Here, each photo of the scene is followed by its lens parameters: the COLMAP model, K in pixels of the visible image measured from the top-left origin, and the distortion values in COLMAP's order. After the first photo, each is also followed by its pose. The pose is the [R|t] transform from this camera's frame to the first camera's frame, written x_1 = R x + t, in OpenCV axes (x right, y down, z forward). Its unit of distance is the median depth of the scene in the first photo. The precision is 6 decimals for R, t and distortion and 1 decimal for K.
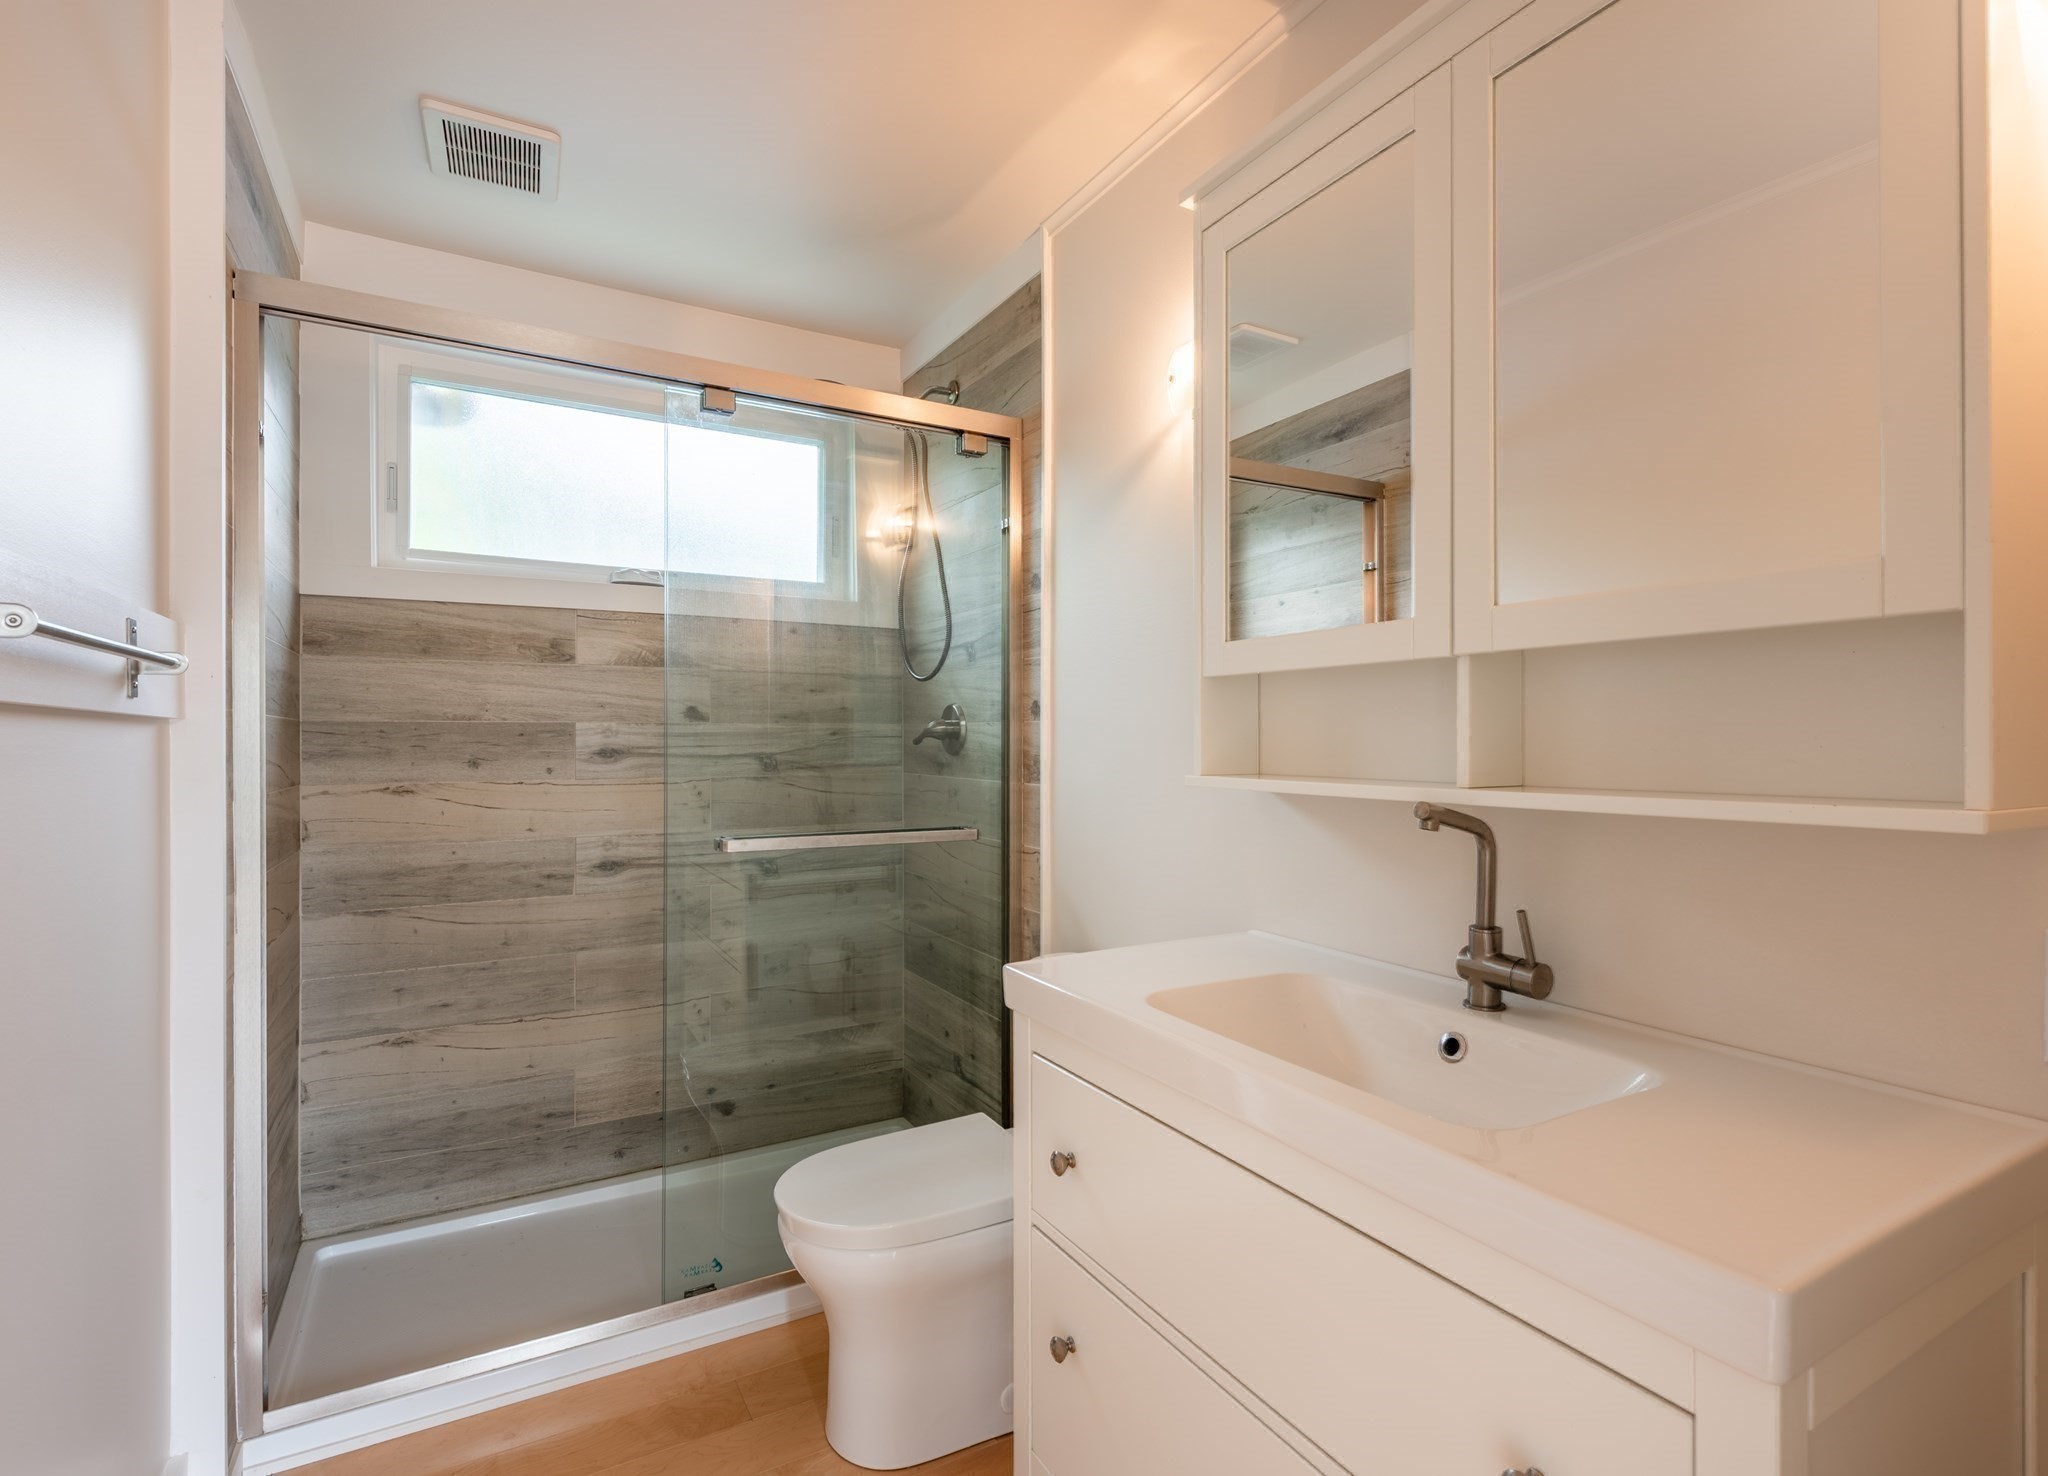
lens RADIAL K [[987.9, 0, 1064.5], [0, 987.9, 733.5], [0, 0, 1]] dist [0.004229, -0.004168]
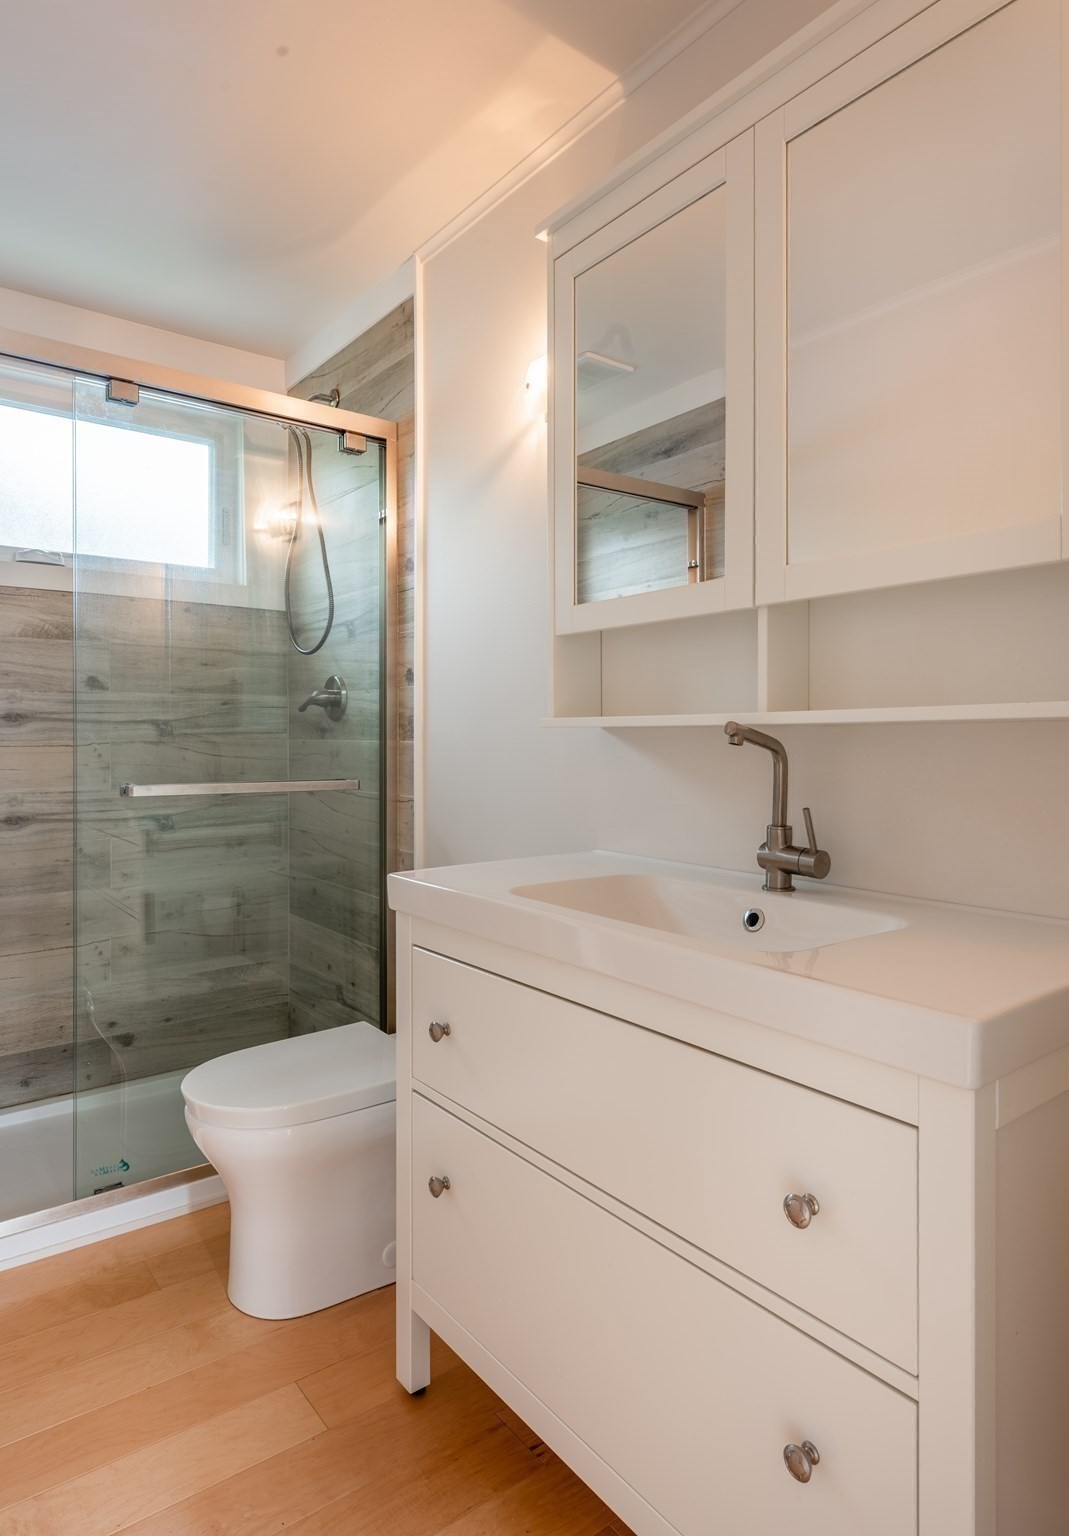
lens RADIAL K [[885.8, 0, 527.0], [0, 885.8, 739.4], [0, 0, 1]] dist [0.009401, -0.009380]
pose [[0.993654, -0.000866, 0.112477, -0.008928], [0.000020, 0.999972, 0.007521, 0.039344], [-0.112480, -0.007471, 0.993626, -0.039193]]
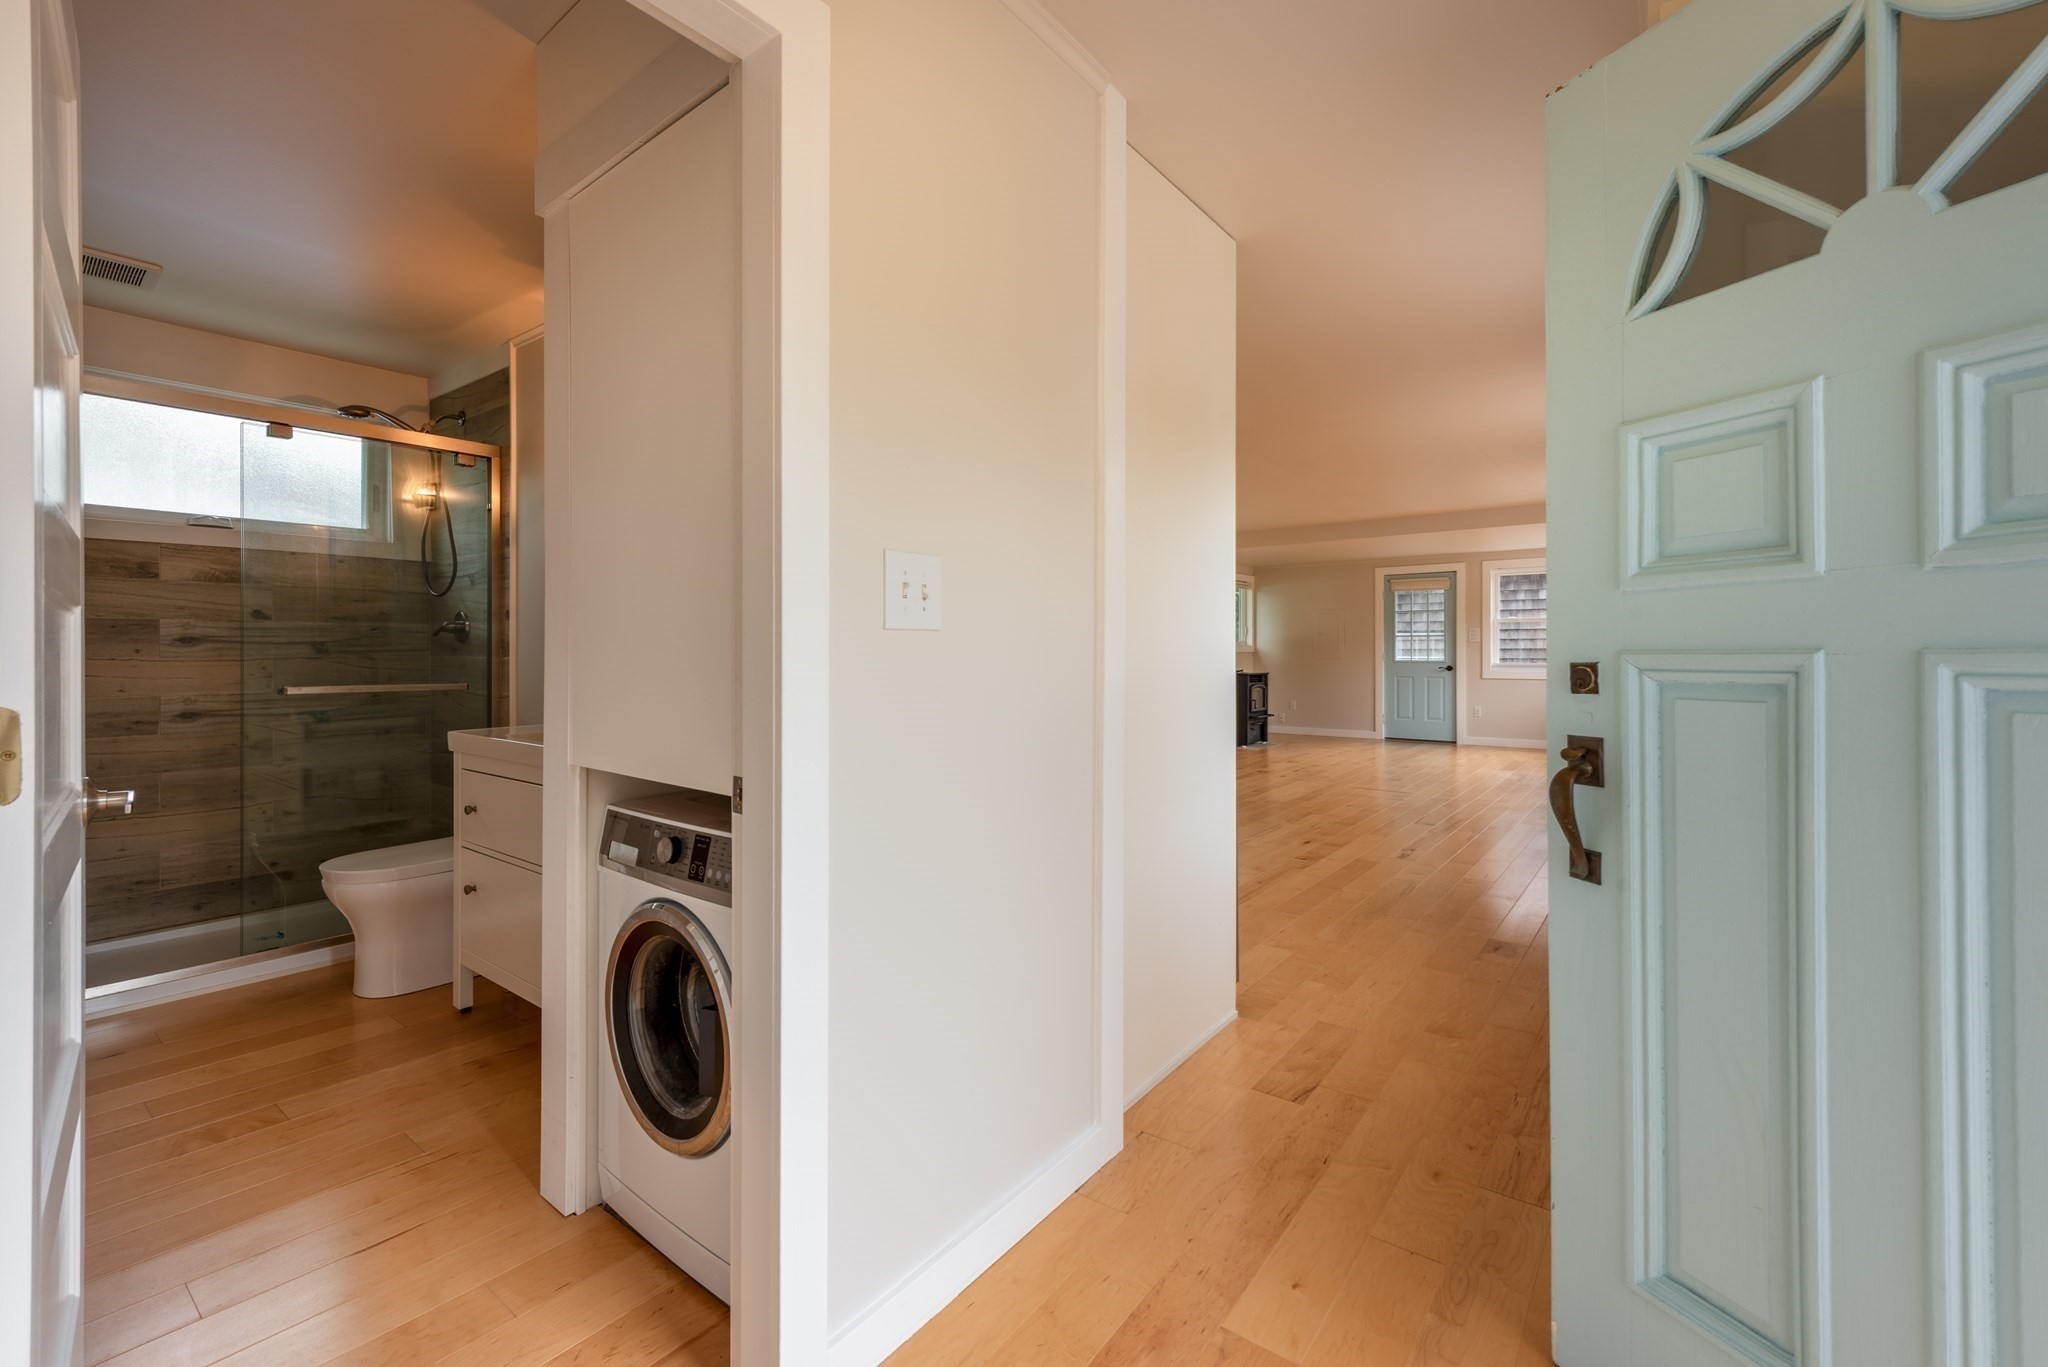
lens RADIAL K [[847.8, 0, 1010.4], [0, 847.8, 650.5], [0, 0, 1]] dist [0.004136, -0.000245]
pose [[0.929375, 0.000401, 0.369137, 0.231960], [-0.003402, 0.999966, 0.007478, 0.023374], [-0.369121, -0.008205, 0.929345, -0.691549]]
